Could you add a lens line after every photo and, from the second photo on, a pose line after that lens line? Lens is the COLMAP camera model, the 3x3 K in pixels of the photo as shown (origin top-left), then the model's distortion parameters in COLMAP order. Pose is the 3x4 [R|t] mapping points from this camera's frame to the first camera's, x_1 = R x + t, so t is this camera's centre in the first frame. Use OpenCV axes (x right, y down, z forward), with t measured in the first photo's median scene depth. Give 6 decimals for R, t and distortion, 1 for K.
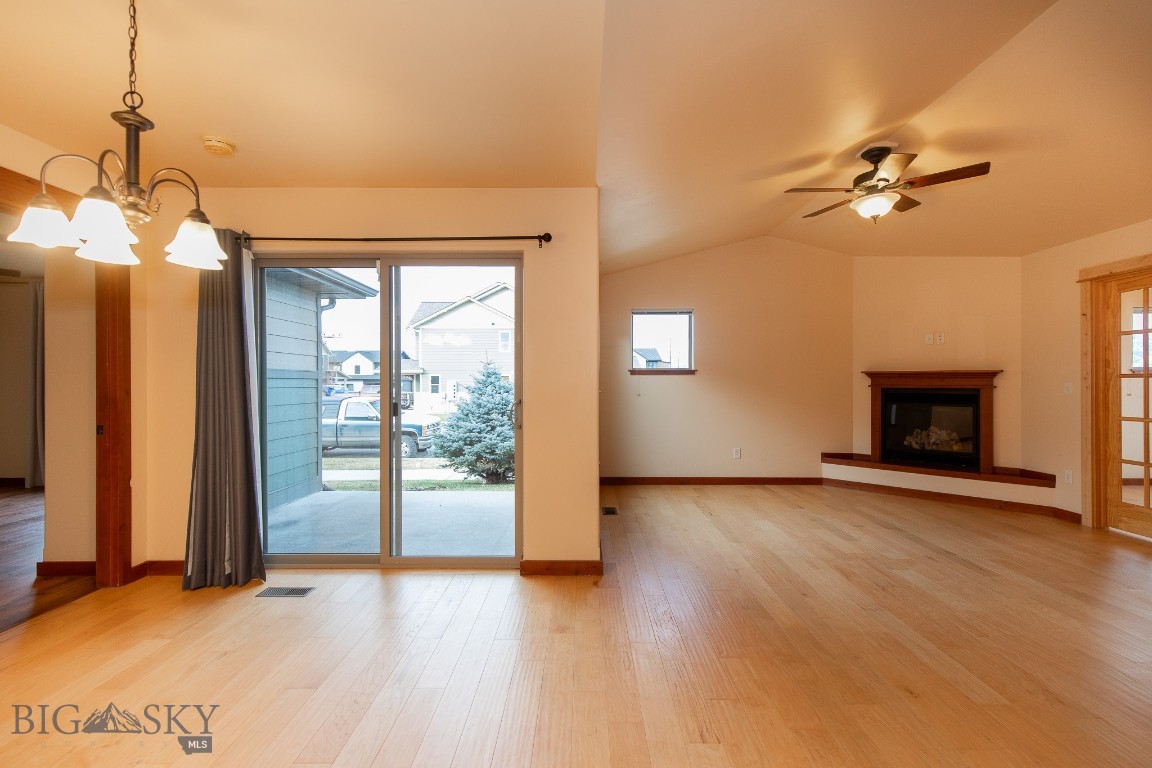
lens RADIAL K [[521.3, 0, 579.7], [0, 521.3, 383.7], [0, 0, 1]] dist [0.006682, -0.001077]
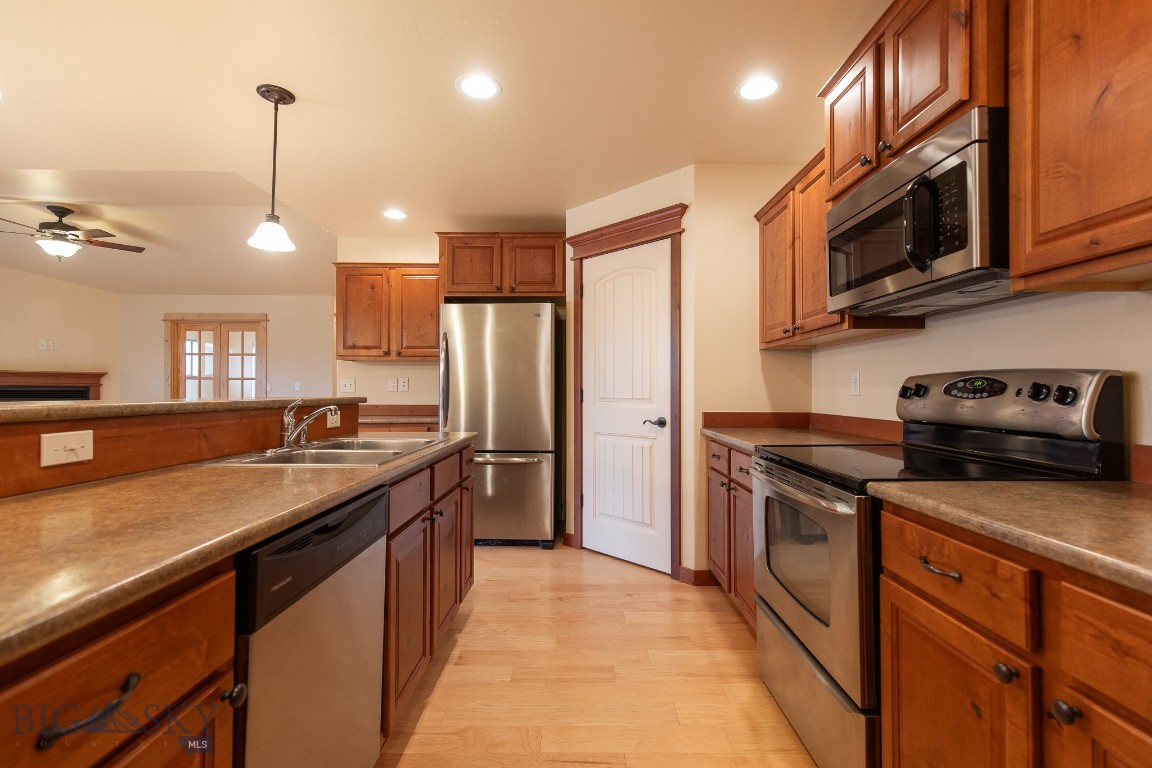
lens RADIAL K [[521.3, 0, 579.7], [0, 521.3, 383.7], [0, 0, 1]] dist [0.006682, -0.001077]
pose [[-0.004684, 0.012063, 0.999916, -0.645092], [-0.002882, 0.999923, -0.012076, 0.017993], [-0.999985, -0.002939, -0.004649, -0.276068]]
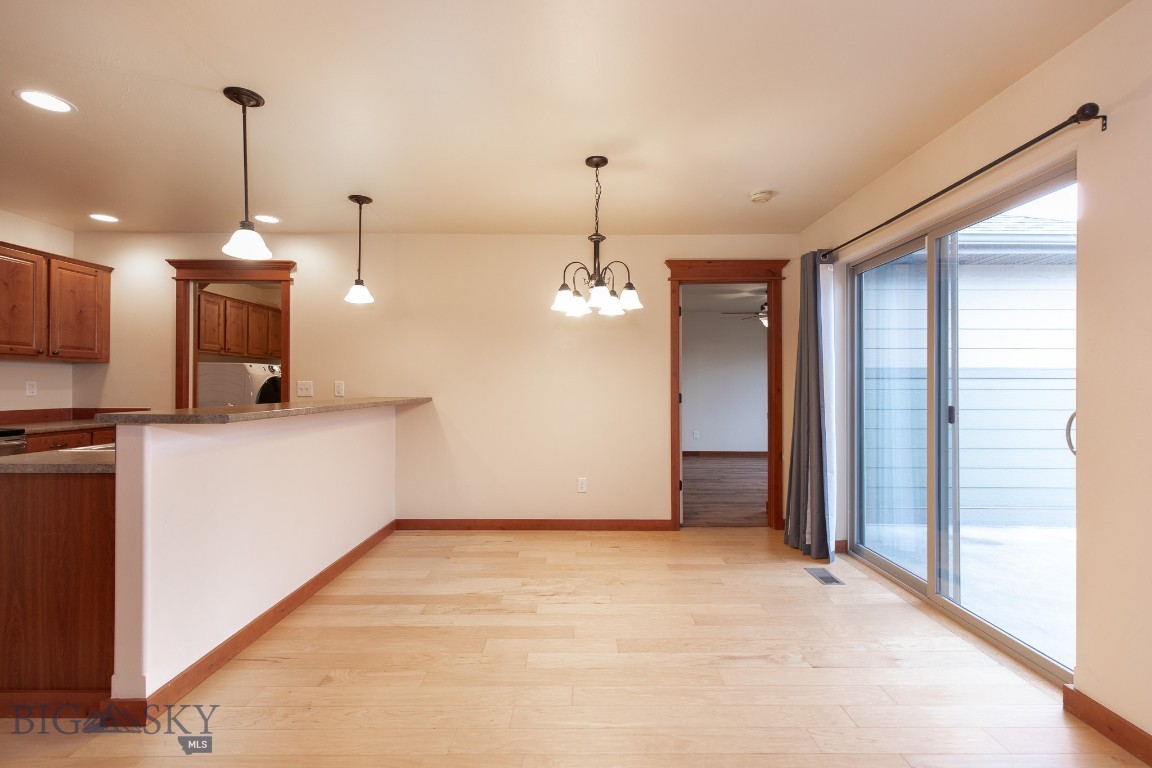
lens RADIAL K [[515.0, 0, 576.9], [0, 515.0, 386.2], [0, 0, 1]] dist [0.005288, -0.000204]
pose [[0.004927, 0.000992, -0.999987, 0.319968], [-0.003015, 0.999995, 0.000977, 0.004835], [0.999983, 0.003010, 0.004930, 0.310075]]
